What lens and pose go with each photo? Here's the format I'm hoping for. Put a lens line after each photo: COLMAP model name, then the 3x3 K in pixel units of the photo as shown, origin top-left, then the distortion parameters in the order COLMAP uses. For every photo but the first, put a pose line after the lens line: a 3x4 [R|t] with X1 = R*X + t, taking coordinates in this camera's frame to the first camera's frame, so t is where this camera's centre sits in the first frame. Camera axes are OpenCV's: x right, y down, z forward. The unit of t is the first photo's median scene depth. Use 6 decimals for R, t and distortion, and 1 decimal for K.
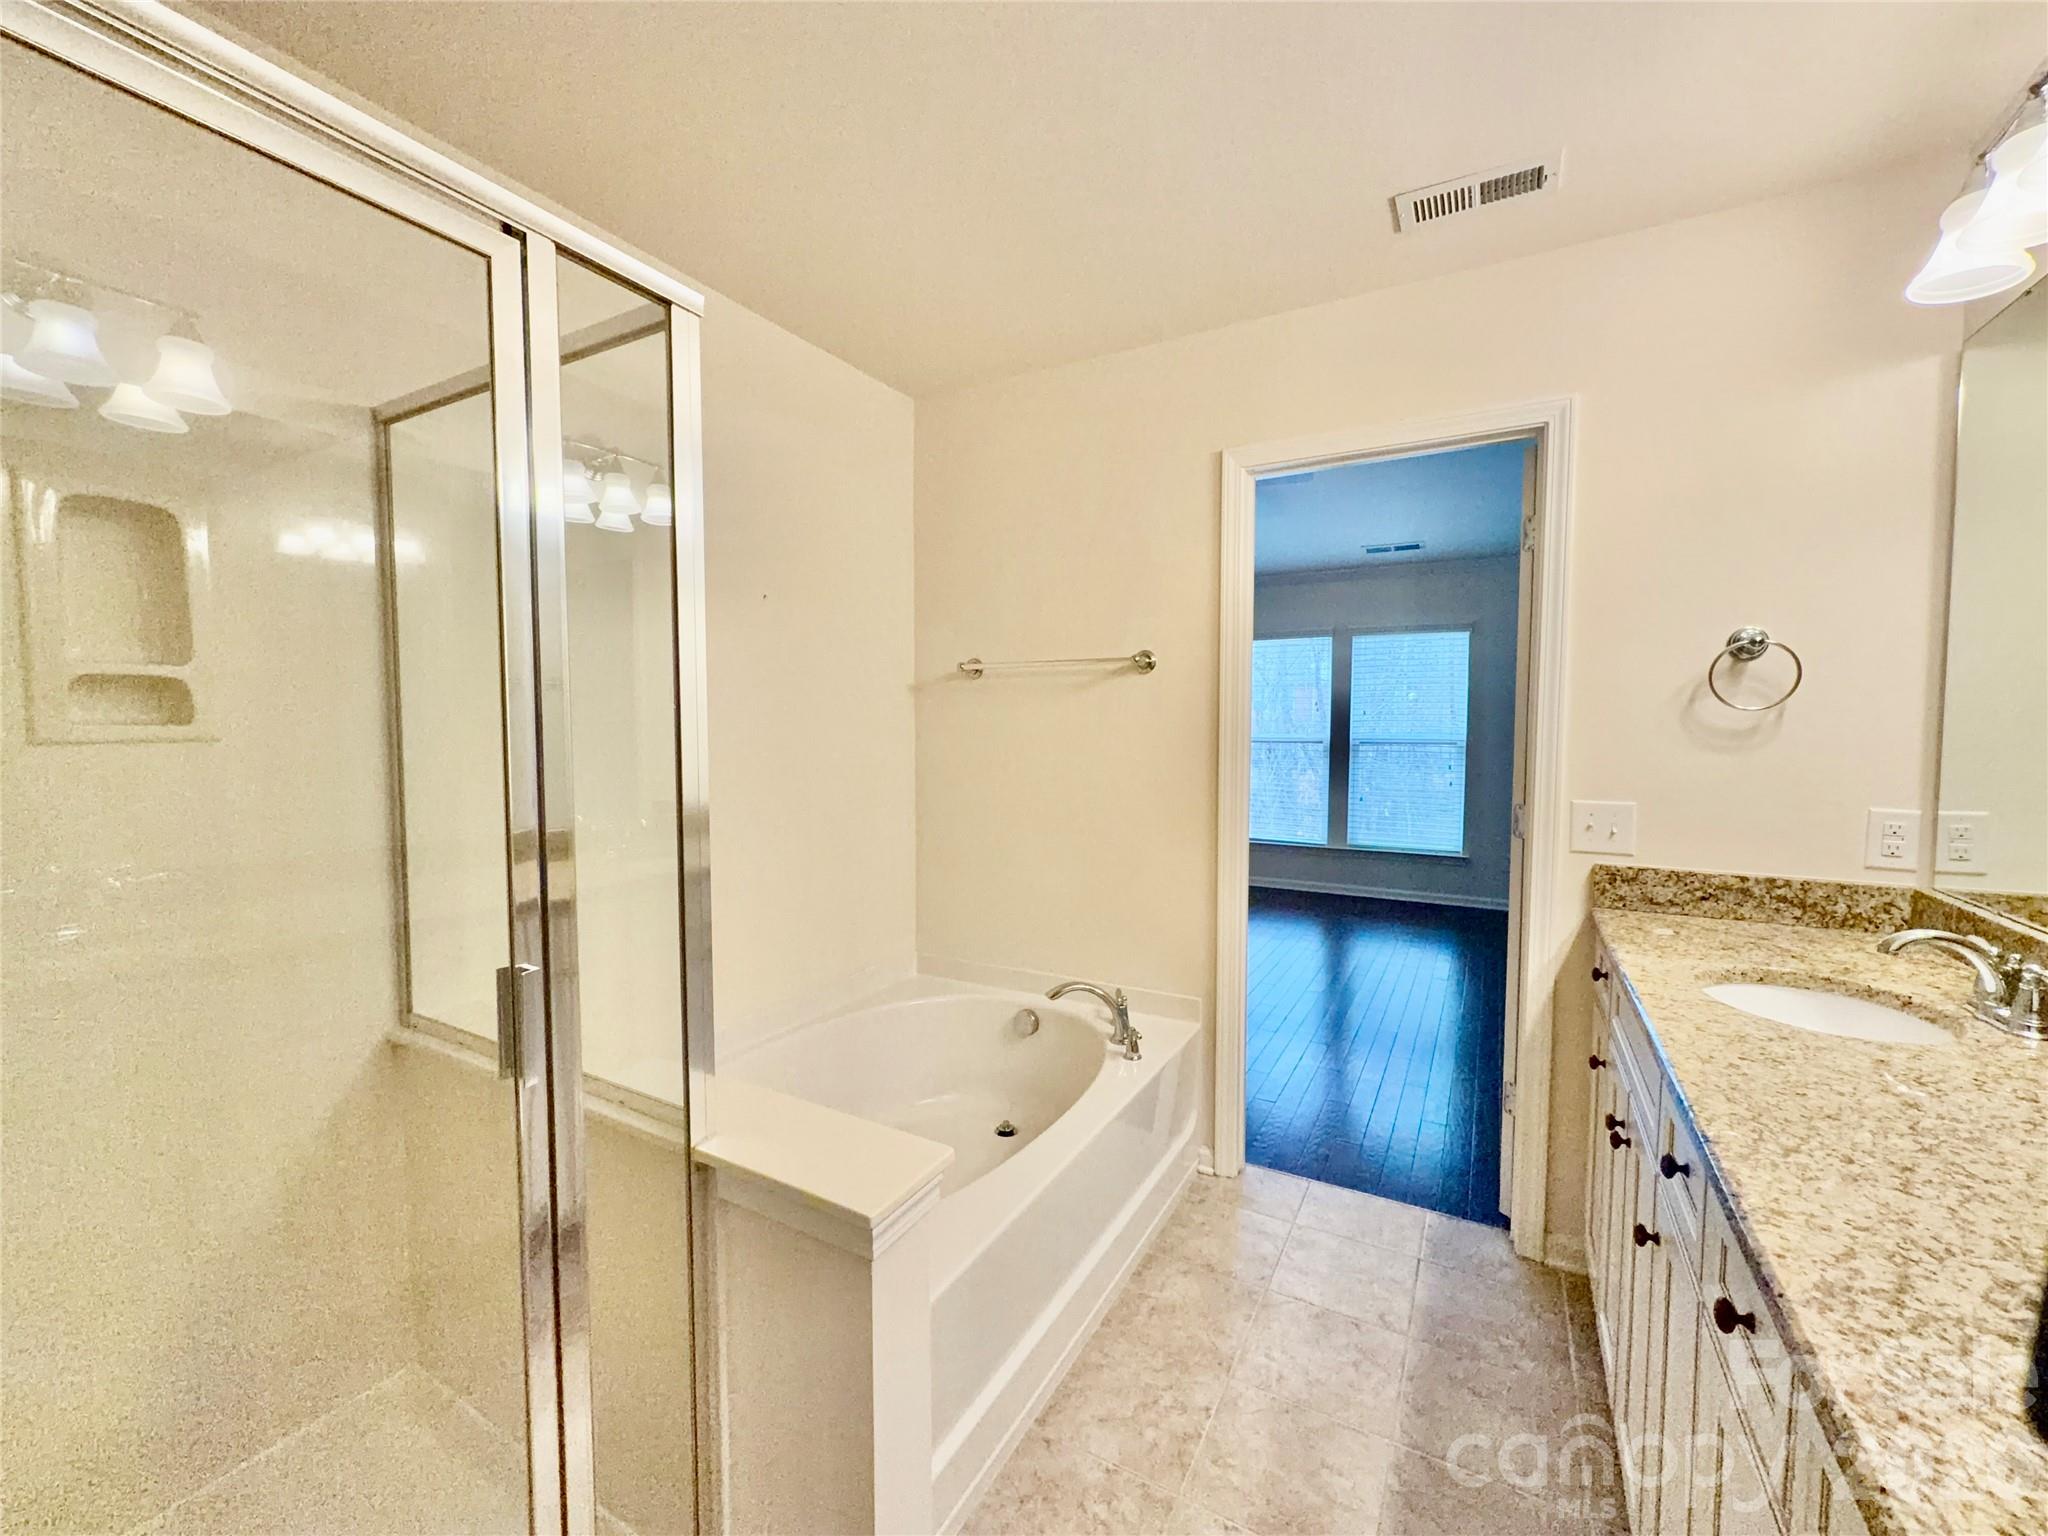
lens RADIAL K [[821.5, 0, 1020.5], [0, 821.5, 763.6], [0, 0, 1]] dist [0.002145, 0.000720]
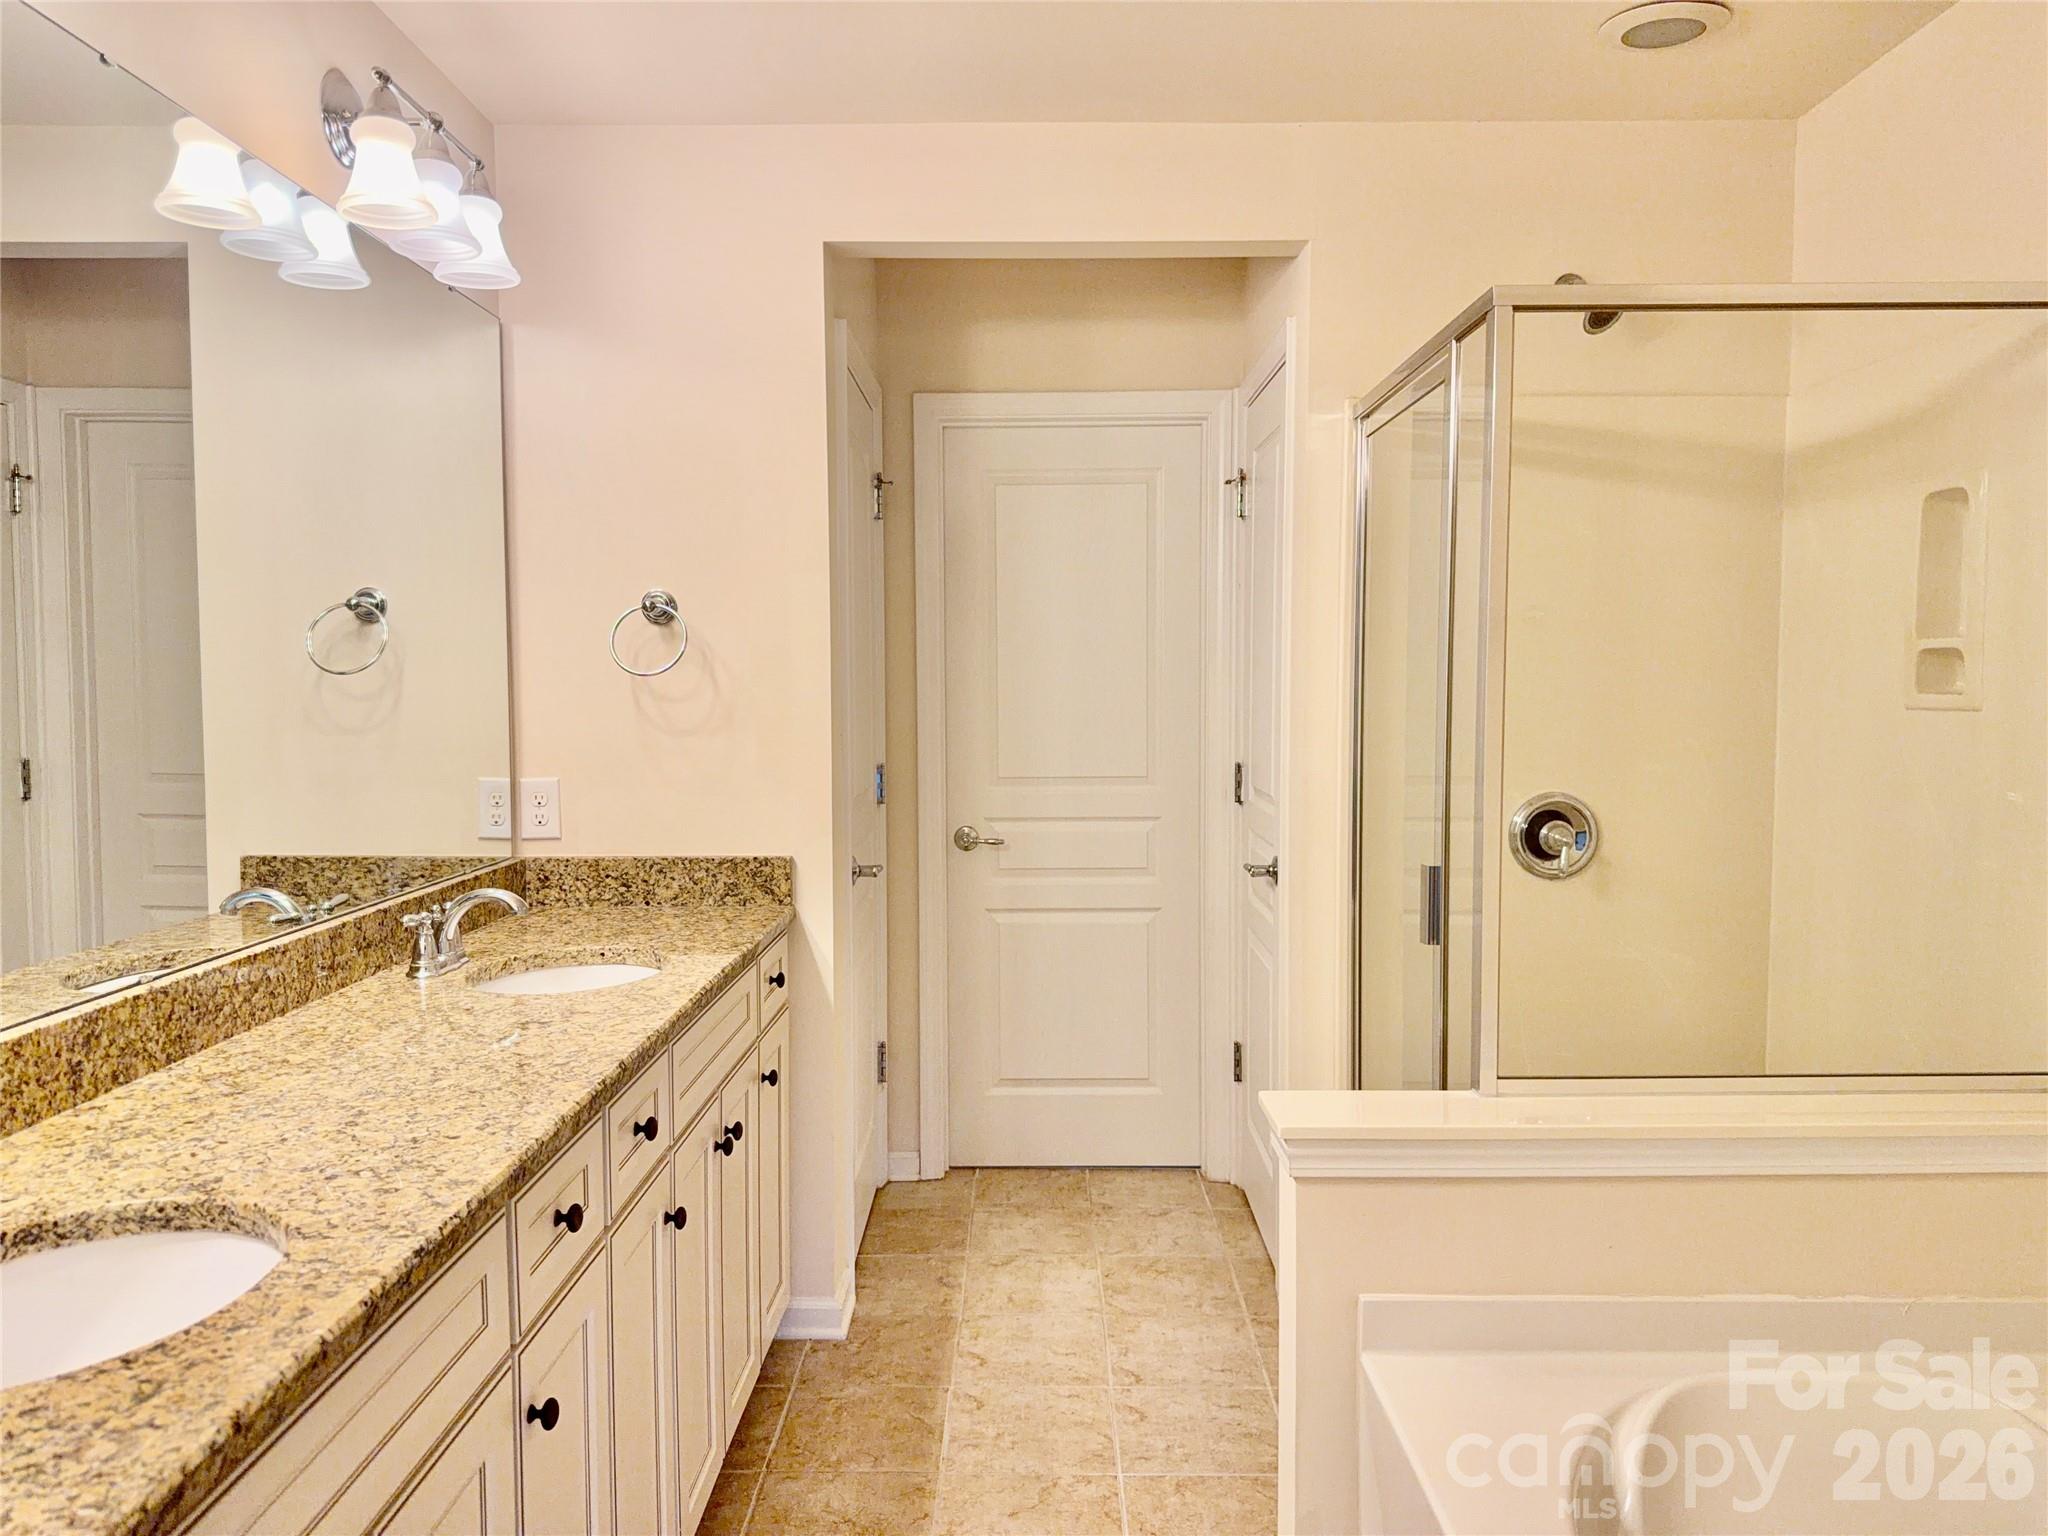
lens RADIAL K [[1446.4, 0, 1028.4], [0, 1446.4, 757.4], [0, 0, 1]] dist [0.152984, -0.247508]
pose [[-0.870787, 0.032615, -0.490578, 1.292706], [-0.020646, 0.994492, 0.102762, -0.179337], [0.491227, 0.099612, -0.865317, 2.914323]]
